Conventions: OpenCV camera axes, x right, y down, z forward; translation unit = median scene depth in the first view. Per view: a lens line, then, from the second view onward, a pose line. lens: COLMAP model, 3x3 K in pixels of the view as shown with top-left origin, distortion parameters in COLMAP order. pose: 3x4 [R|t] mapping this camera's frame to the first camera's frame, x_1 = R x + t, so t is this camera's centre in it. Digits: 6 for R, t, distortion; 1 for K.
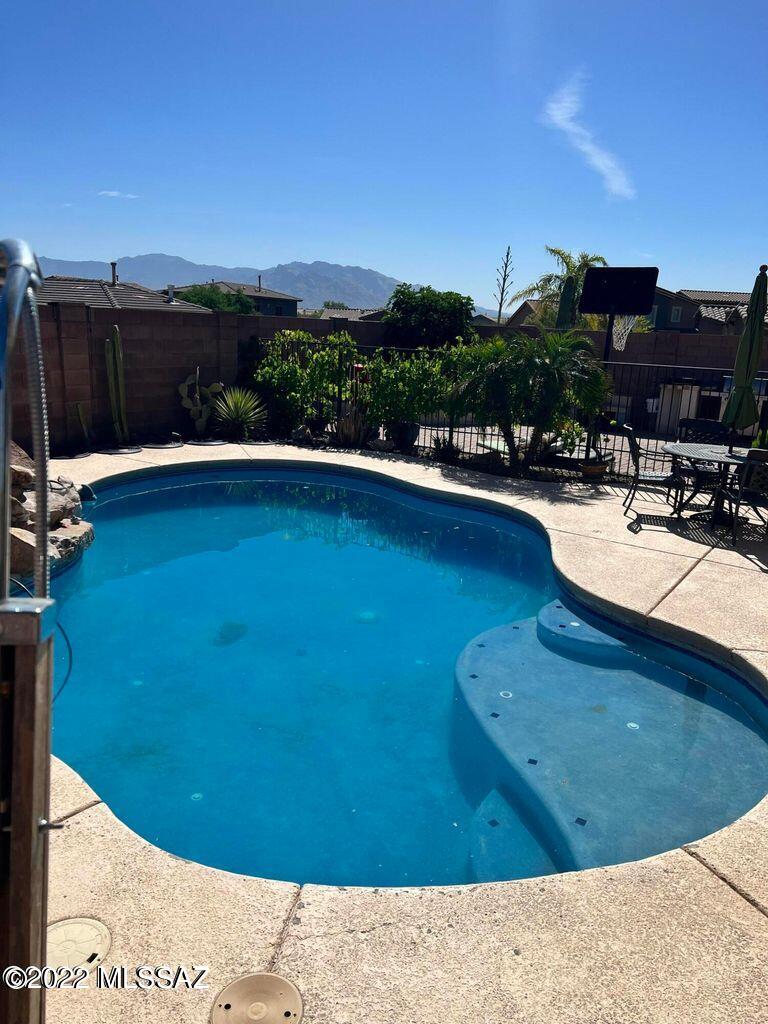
lens RADIAL K [[767.6, 0, 388.1], [0, 767.6, 512.0], [0, 0, 1]] dist [0.047742, -0.052053]
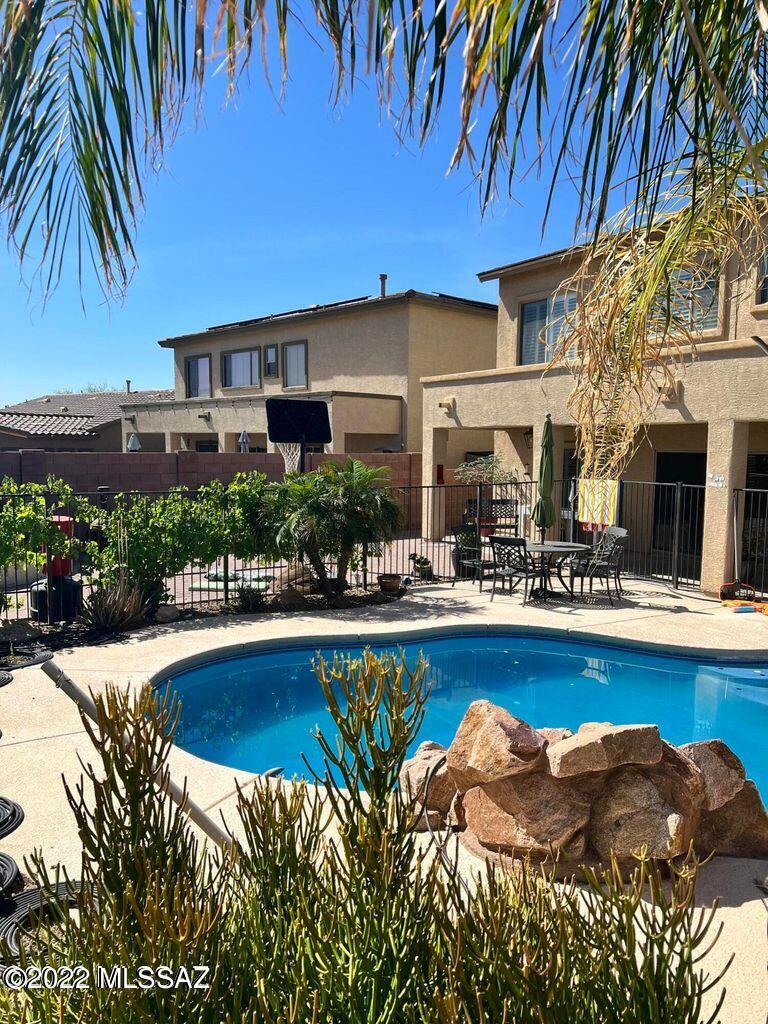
lens RADIAL K [[763.9, 0, 391.0], [0, 763.9, 523.2], [0, 0, 1]] dist [0.098314, -0.143793]
pose [[0.431241, -0.130821, 0.892702, -0.638167], [0.225878, 0.973578, 0.033558, -0.158985], [-0.873505, 0.187170, 0.449396, 0.446457]]
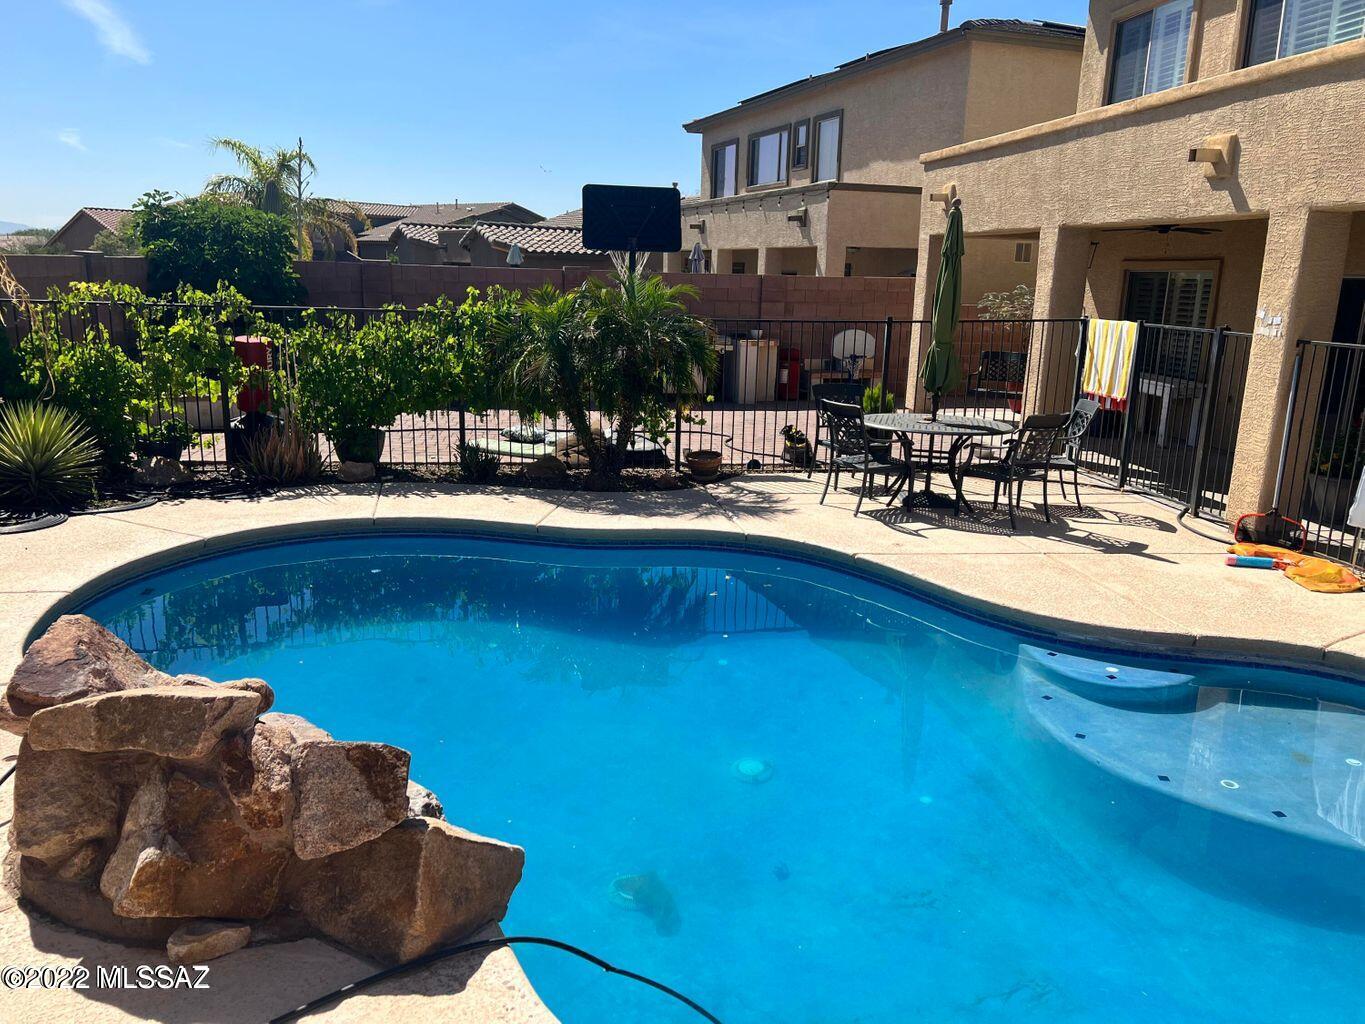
lens RADIAL K [[1023.3, 0, 682.5], [0, 1023.3, 512.0], [0, 0, 1]] dist [0.047742, -0.052053]
pose [[0.747079, -0.176051, 0.640999, -0.353391], [0.165848, 0.983162, 0.076732, -0.079520], [-0.643714, 0.048984, 0.763697, 0.240159]]
